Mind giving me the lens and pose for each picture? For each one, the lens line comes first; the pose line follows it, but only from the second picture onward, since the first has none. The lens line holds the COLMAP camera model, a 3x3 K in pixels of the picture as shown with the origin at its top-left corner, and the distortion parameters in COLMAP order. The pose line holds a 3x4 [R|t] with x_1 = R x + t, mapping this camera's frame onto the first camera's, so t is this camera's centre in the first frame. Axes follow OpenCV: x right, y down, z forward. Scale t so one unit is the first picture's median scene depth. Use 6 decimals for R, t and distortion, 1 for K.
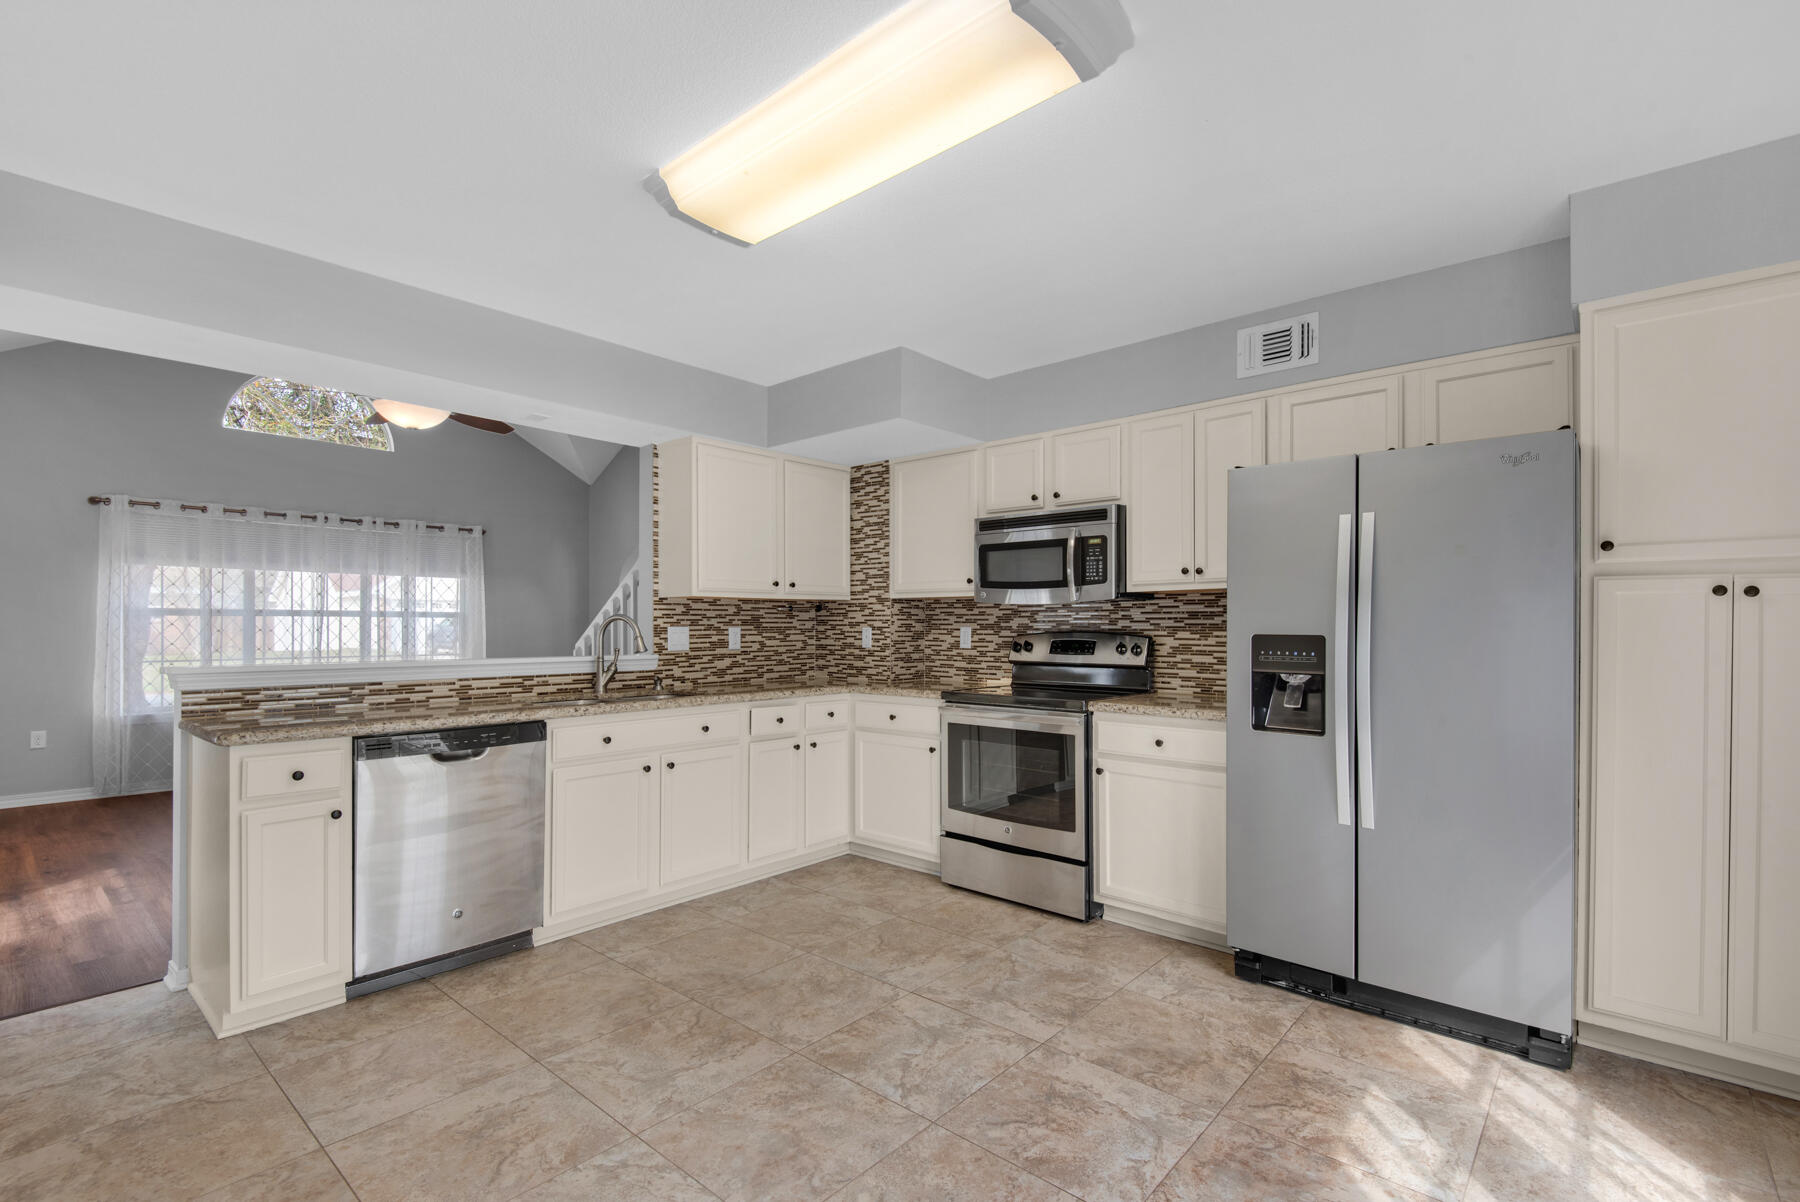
lens RADIAL K [[810.5, 0, 901.2], [0, 810.5, 630.8], [0, 0, 1]] dist [0.037453, -0.021584]
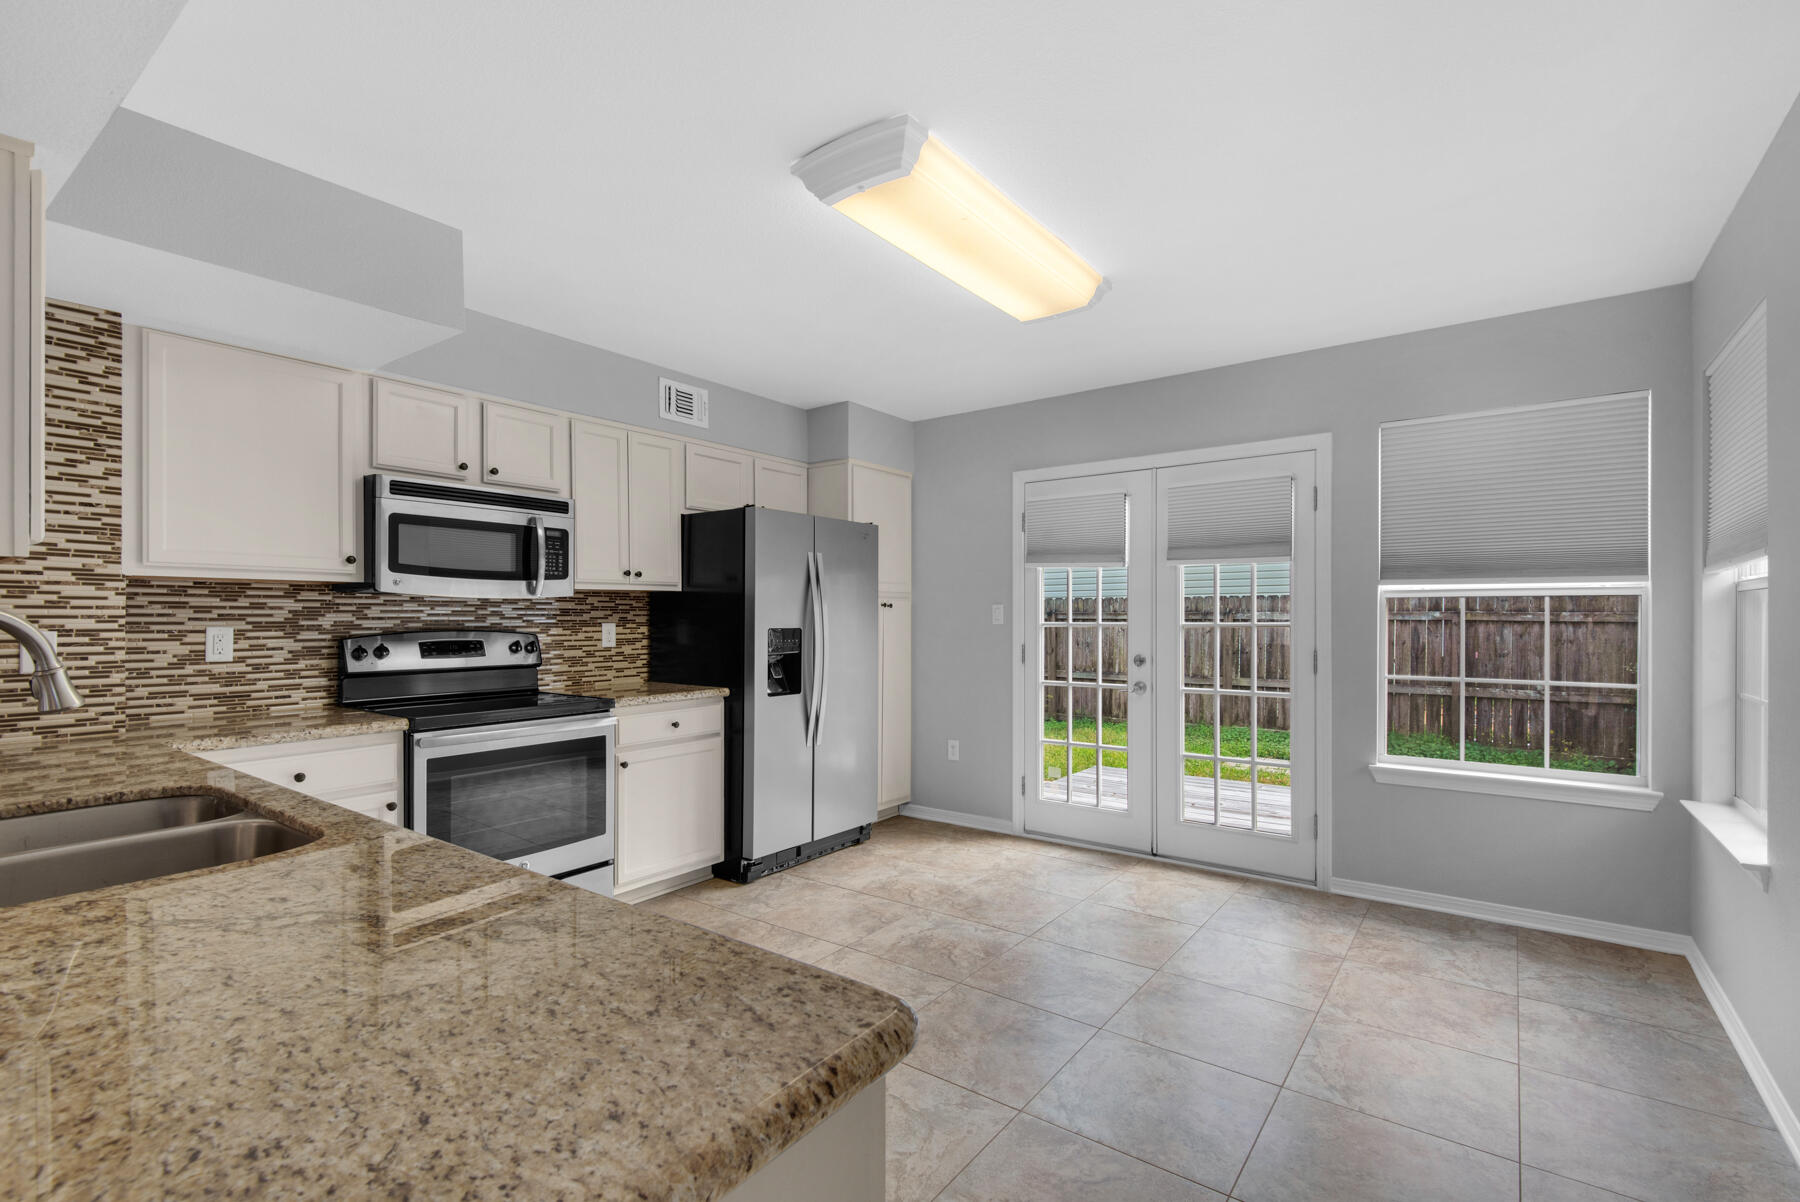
lens RADIAL K [[815.2, 0, 901.0], [0, 815.2, 619.2], [0, 0, 1]] dist [0.035269, -0.022414]
pose [[-0.084904, -0.005998, 0.996371, -0.624292], [0.006888, 0.999954, 0.006607, -0.011985], [-0.996365, 0.007424, -0.084859, 0.567269]]
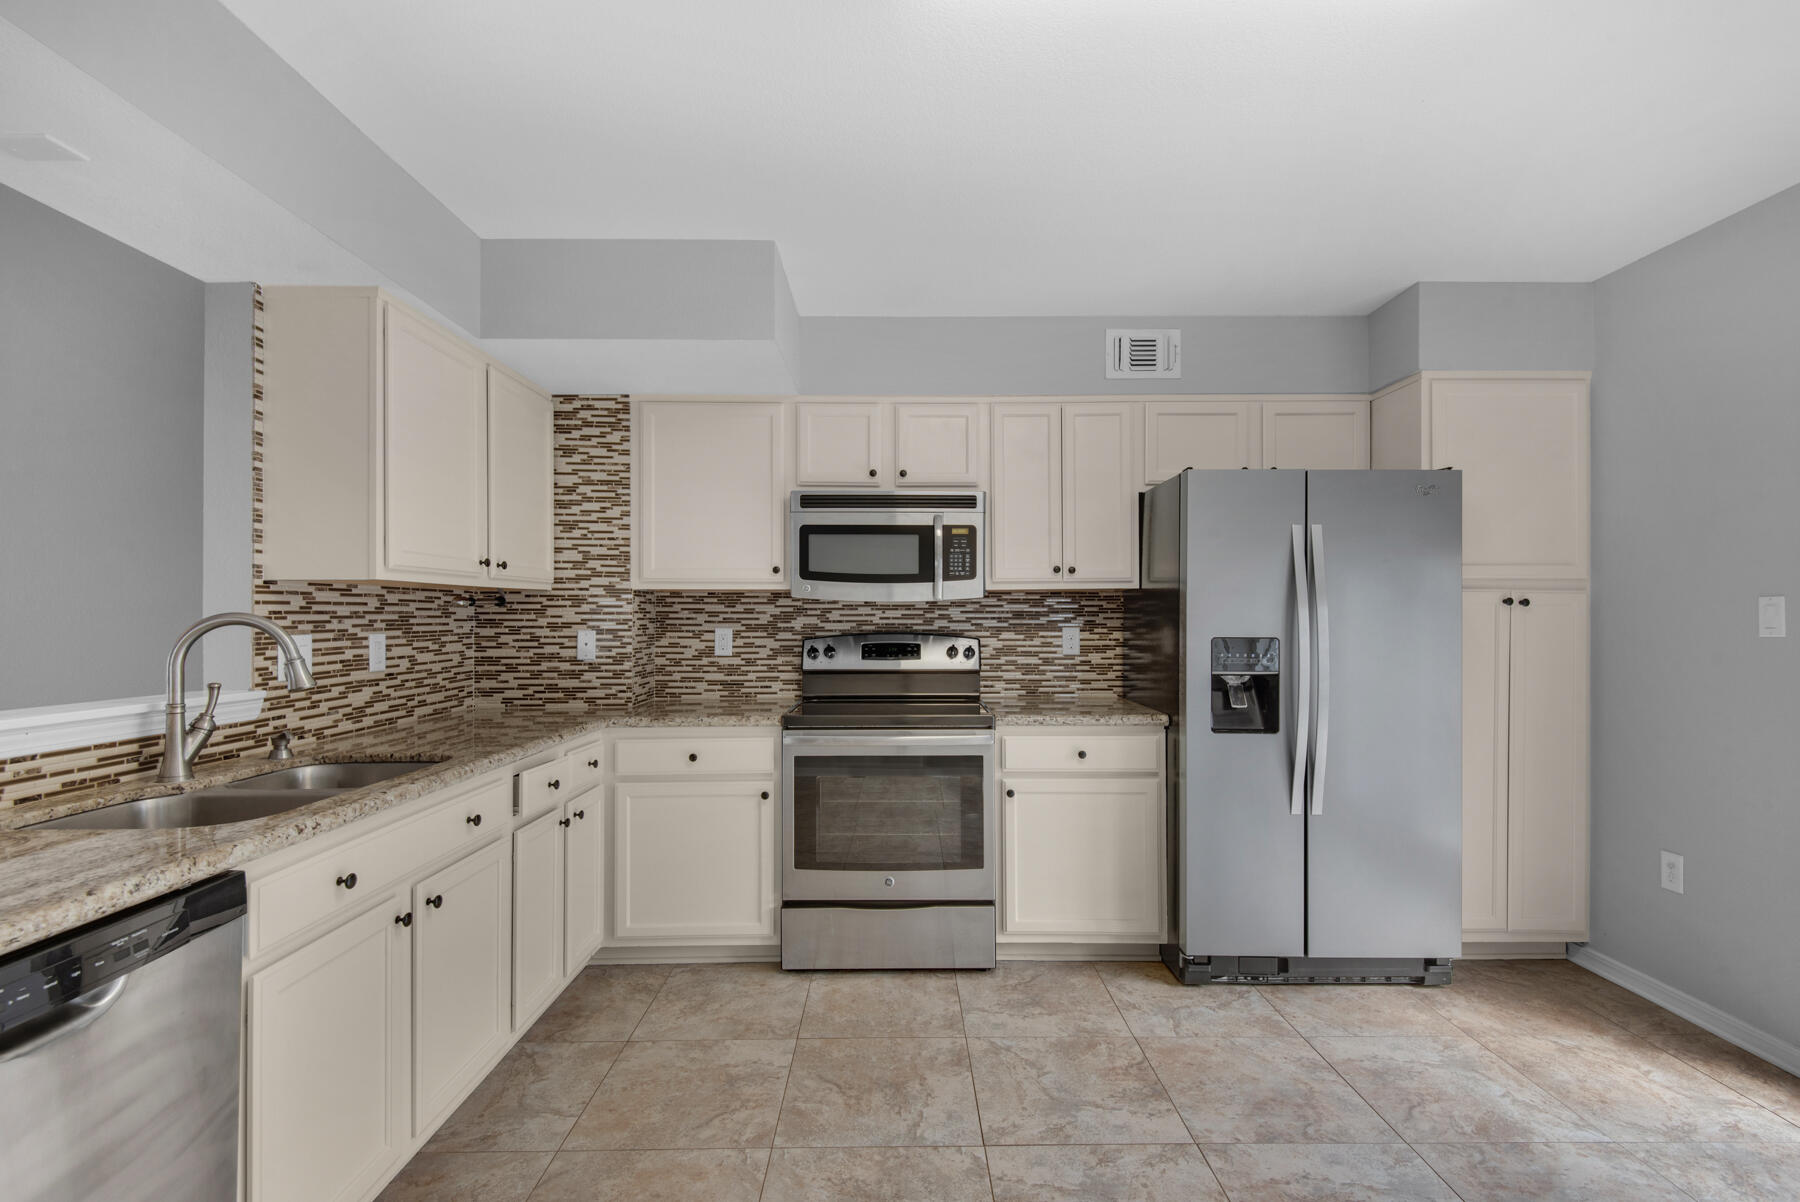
lens RADIAL K [[815.2, 0, 901.0], [0, 815.2, 619.2], [0, 0, 1]] dist [0.035269, -0.022414]
pose [[0.746162, -0.003916, 0.665752, -0.331781], [0.006233, 0.999980, -0.001104, -0.012079], [-0.665735, 0.004973, 0.746172, 0.321337]]
